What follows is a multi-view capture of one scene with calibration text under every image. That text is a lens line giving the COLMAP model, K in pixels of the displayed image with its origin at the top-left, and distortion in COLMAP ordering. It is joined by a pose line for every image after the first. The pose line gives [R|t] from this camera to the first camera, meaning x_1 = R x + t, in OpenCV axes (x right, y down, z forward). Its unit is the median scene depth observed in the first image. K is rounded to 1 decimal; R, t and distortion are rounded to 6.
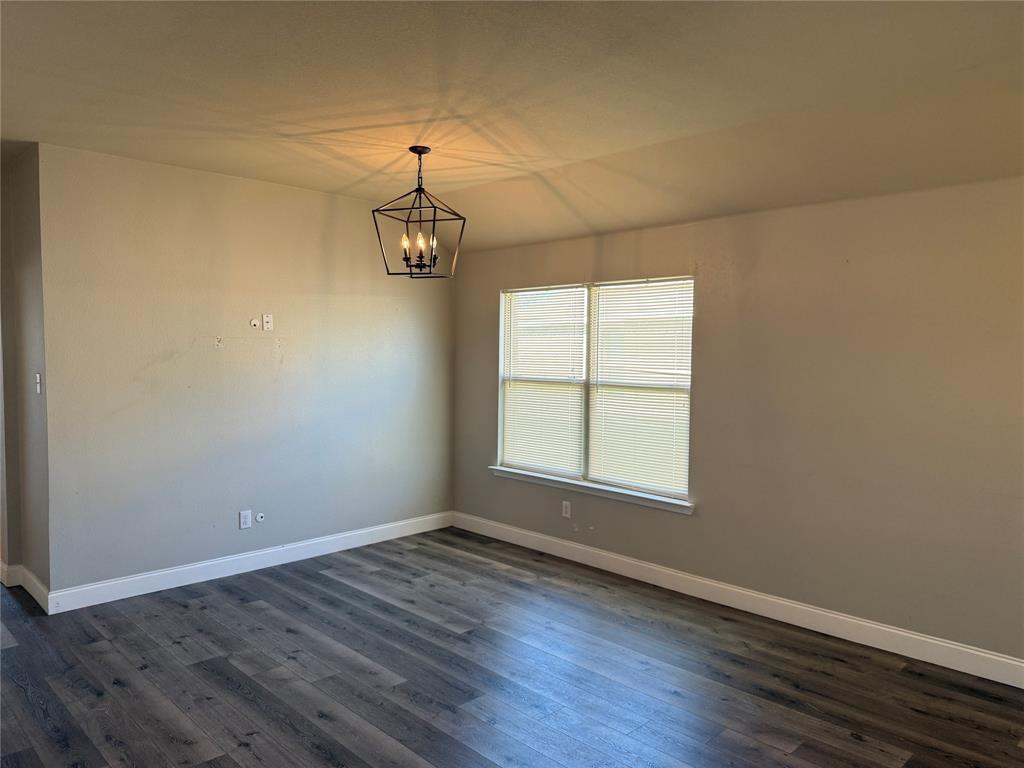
lens RADIAL K [[718.3, 0, 509.3], [0, 718.3, 392.2], [0, 0, 1]] dist [0.060711, -0.071383]
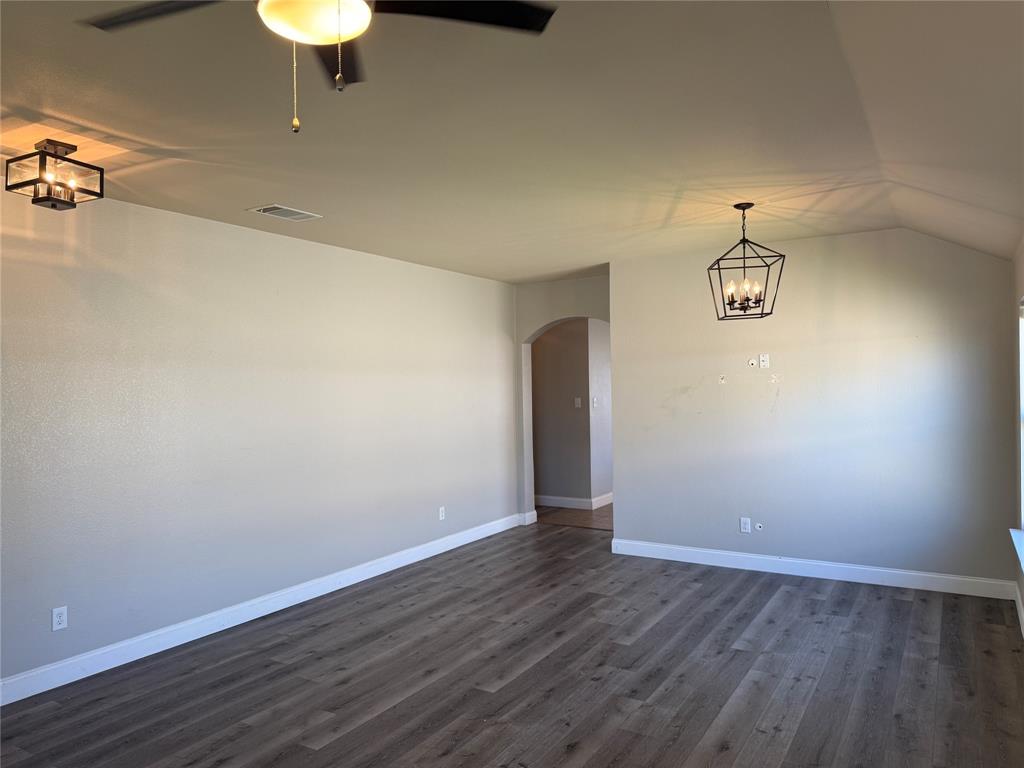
lens RADIAL K [[718.3, 0, 512.8], [0, 718.3, 383.6], [0, 0, 1]] dist [0.060711, -0.071383]
pose [[0.248138, -0.012834, -0.968640, 0.861295], [-0.039833, 0.998931, -0.023439, -0.019471], [0.967905, 0.044400, 0.247362, 0.384653]]
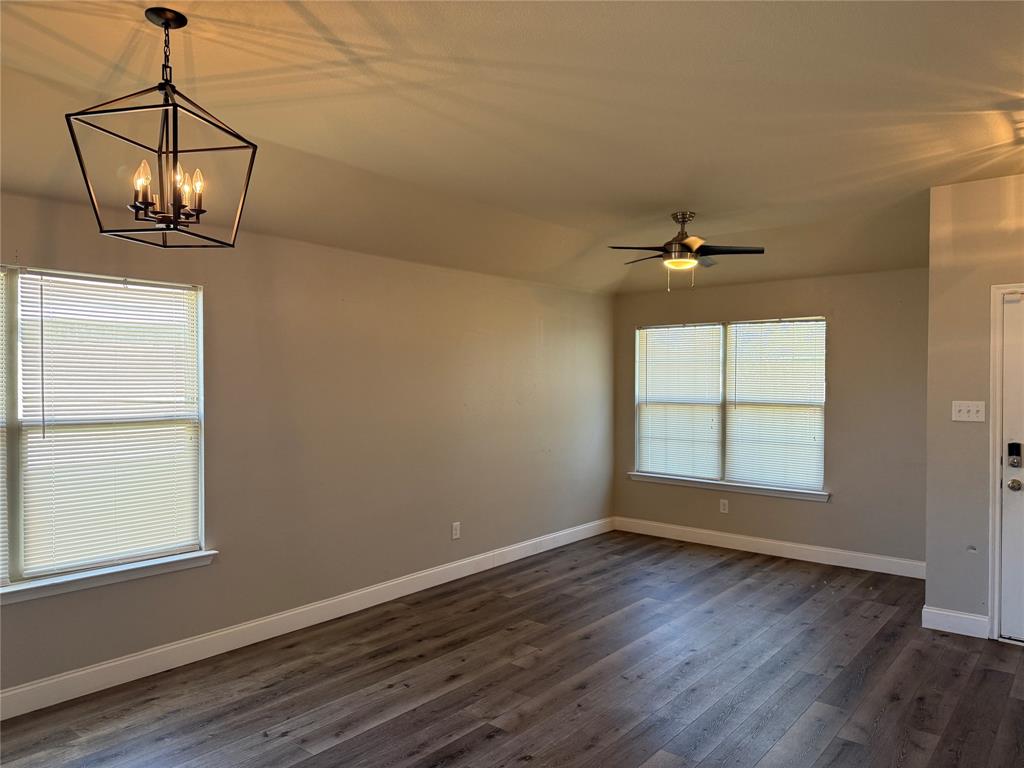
lens RADIAL K [[718.3, 0, 498.6], [0, 718.3, 388.5], [0, 0, 1]] dist [0.060711, -0.071383]
pose [[-0.089631, -0.022119, 0.995729, -0.709634], [0.059923, 0.997822, 0.027559, -0.046889], [-0.994171, 0.062137, -0.088111, 0.800971]]
